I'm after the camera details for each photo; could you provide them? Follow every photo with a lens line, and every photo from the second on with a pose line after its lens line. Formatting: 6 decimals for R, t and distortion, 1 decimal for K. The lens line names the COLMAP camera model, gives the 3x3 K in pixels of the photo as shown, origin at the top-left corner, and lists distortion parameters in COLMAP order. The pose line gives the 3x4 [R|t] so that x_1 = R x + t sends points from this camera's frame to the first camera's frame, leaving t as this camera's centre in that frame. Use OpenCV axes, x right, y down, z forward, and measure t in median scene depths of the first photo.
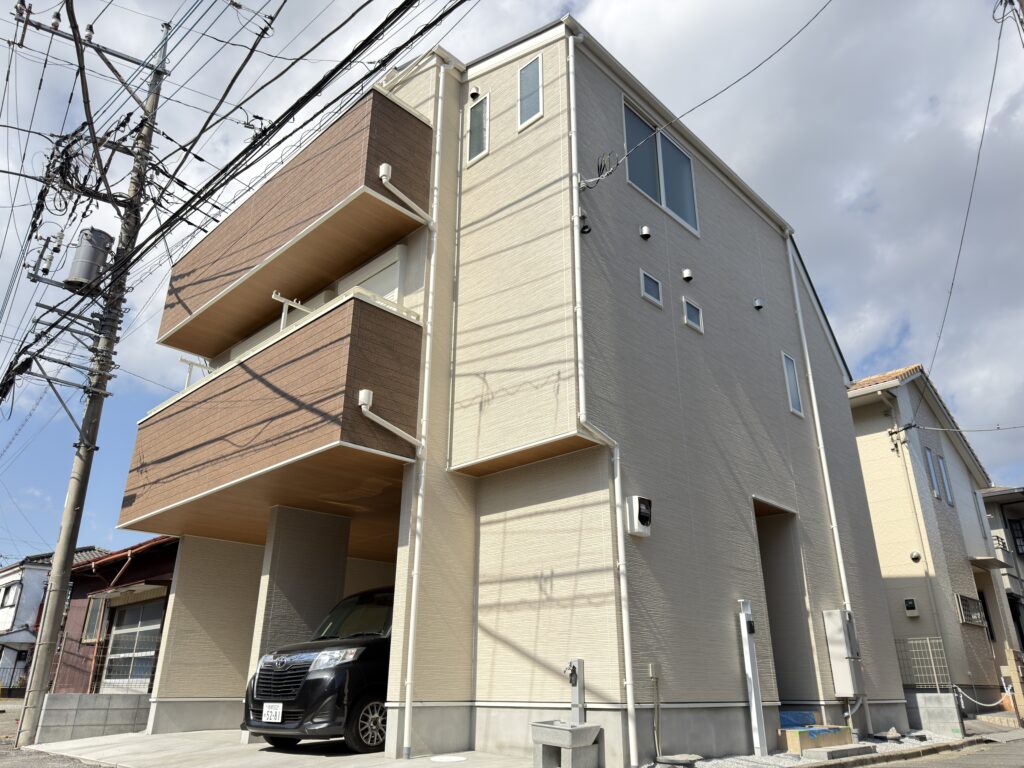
lens RADIAL K [[719.5, 0, 516.7], [0, 719.5, 392.3], [0, 0, 1]] dist [0.070361, -0.074582]
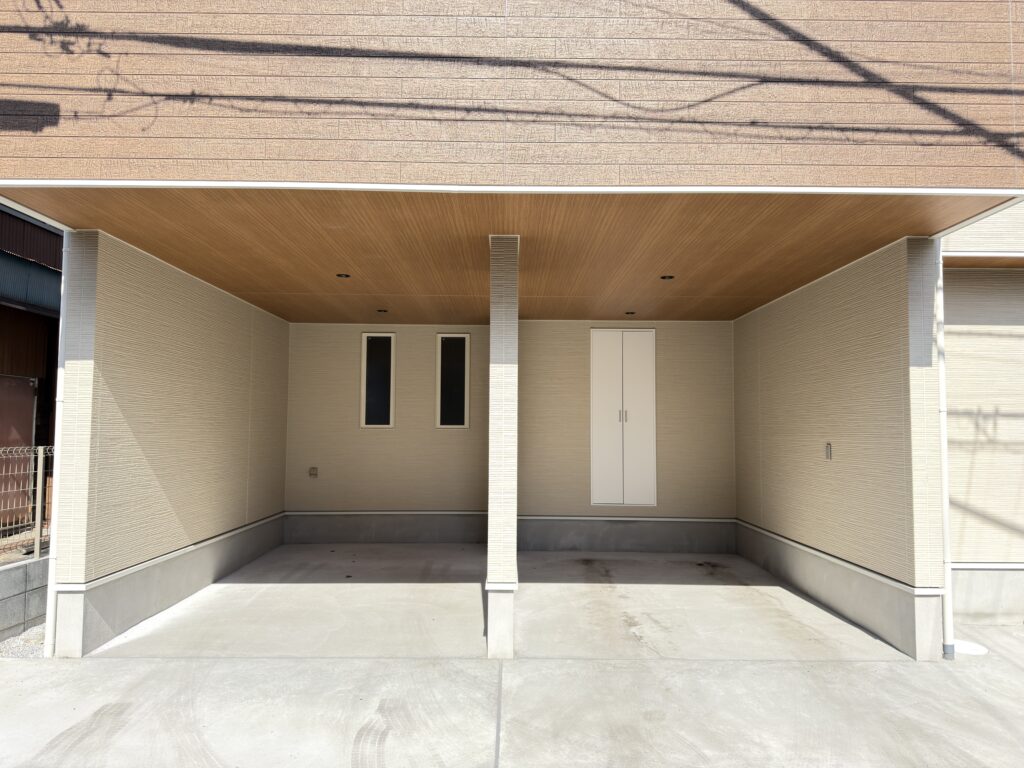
lens RADIAL K [[719.5, 0, 513.4], [0, 719.5, 386.9], [0, 0, 1]] dist [0.070361, -0.074582]
pose [[0.715110, 0.046982, 0.697432, -0.782387], [-0.268375, 0.939726, 0.211873, 0.170750], [-0.645440, -0.338685, 0.684616, 0.691582]]
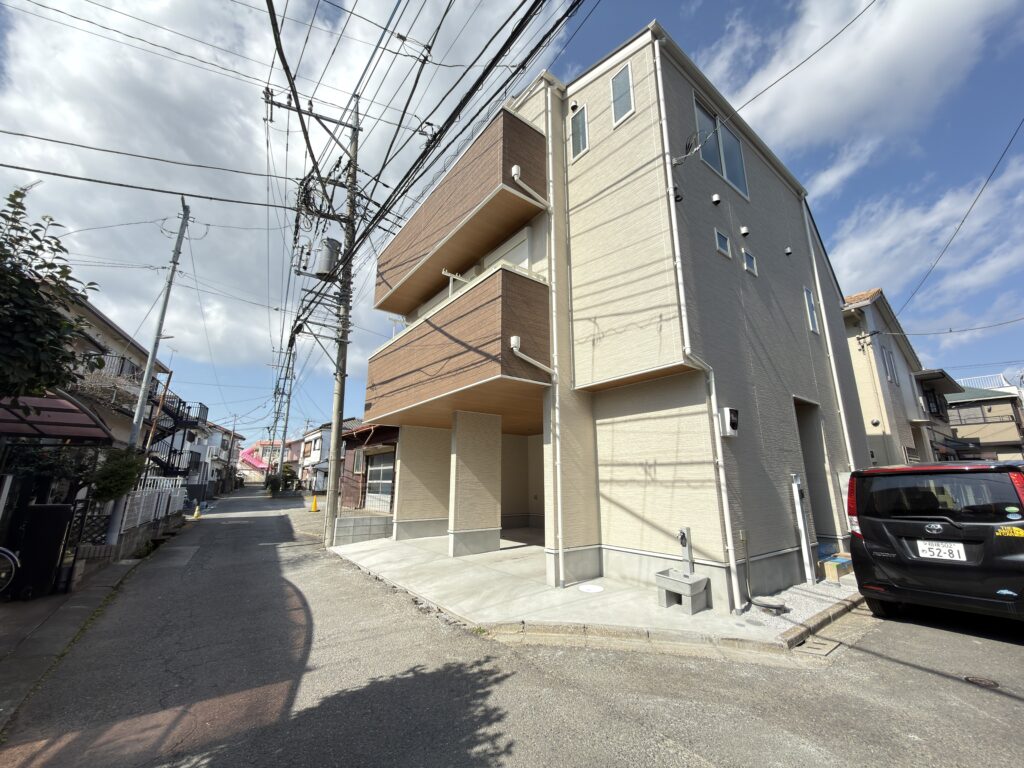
lens RADIAL K [[408.3, 0, 511.8], [0, 408.3, 386.4], [0, 0, 1]] dist [0.001830, -0.000538]
pose [[0.988405, -0.035616, -0.147603, -0.090936], [0.058182, 0.986741, 0.151514, -0.023692], [0.140249, -0.158345, 0.977373, 0.189845]]
